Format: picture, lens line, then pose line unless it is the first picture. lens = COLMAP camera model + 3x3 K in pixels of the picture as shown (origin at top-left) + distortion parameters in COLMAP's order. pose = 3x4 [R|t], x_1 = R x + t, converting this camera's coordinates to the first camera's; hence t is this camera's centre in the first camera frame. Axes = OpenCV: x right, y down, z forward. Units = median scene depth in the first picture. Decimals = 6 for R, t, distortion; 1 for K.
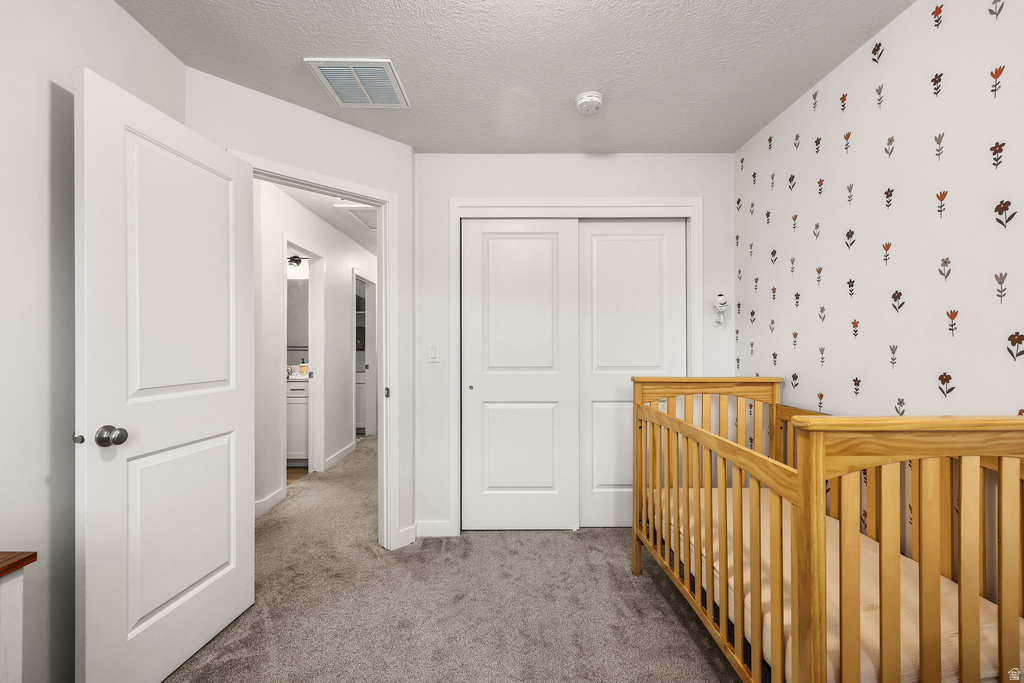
lens RADIAL K [[462.3, 0, 508.8], [0, 462.3, 333.5], [0, 0, 1]] dist [0.003179, -0.002163]
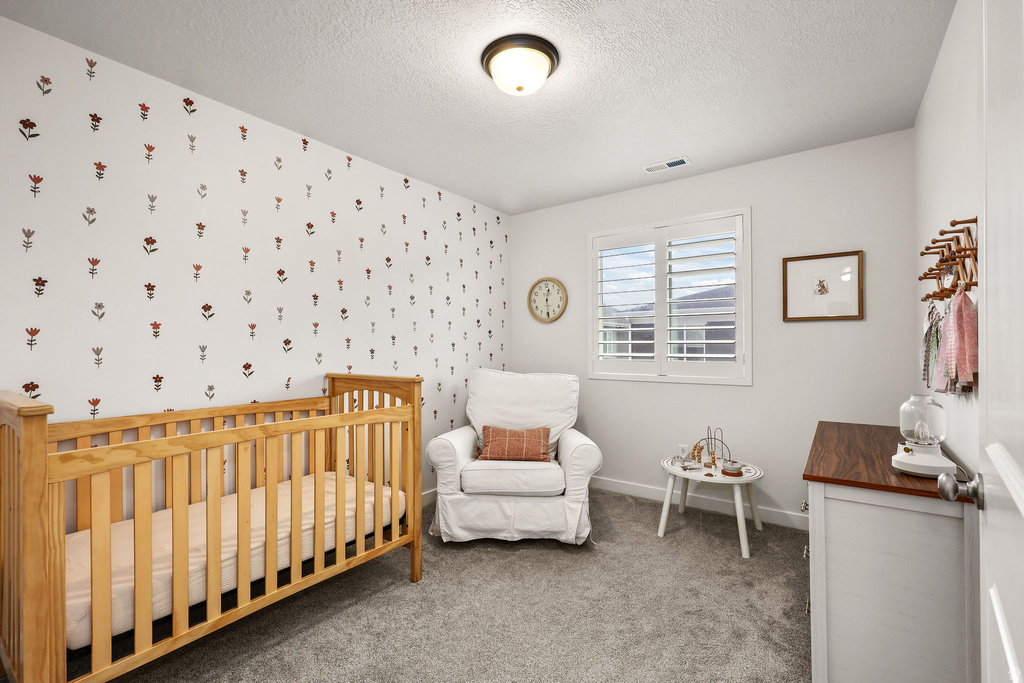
lens RADIAL K [[462.3, 0, 512.1], [0, 462.3, 344.2], [0, 0, 1]] dist [0.003179, -0.002163]
pose [[-0.813391, 0.010260, 0.581627, -0.566278], [-0.007999, 0.999553, -0.028818, 0.047693], [-0.581662, -0.028092, -0.812945, 1.393412]]
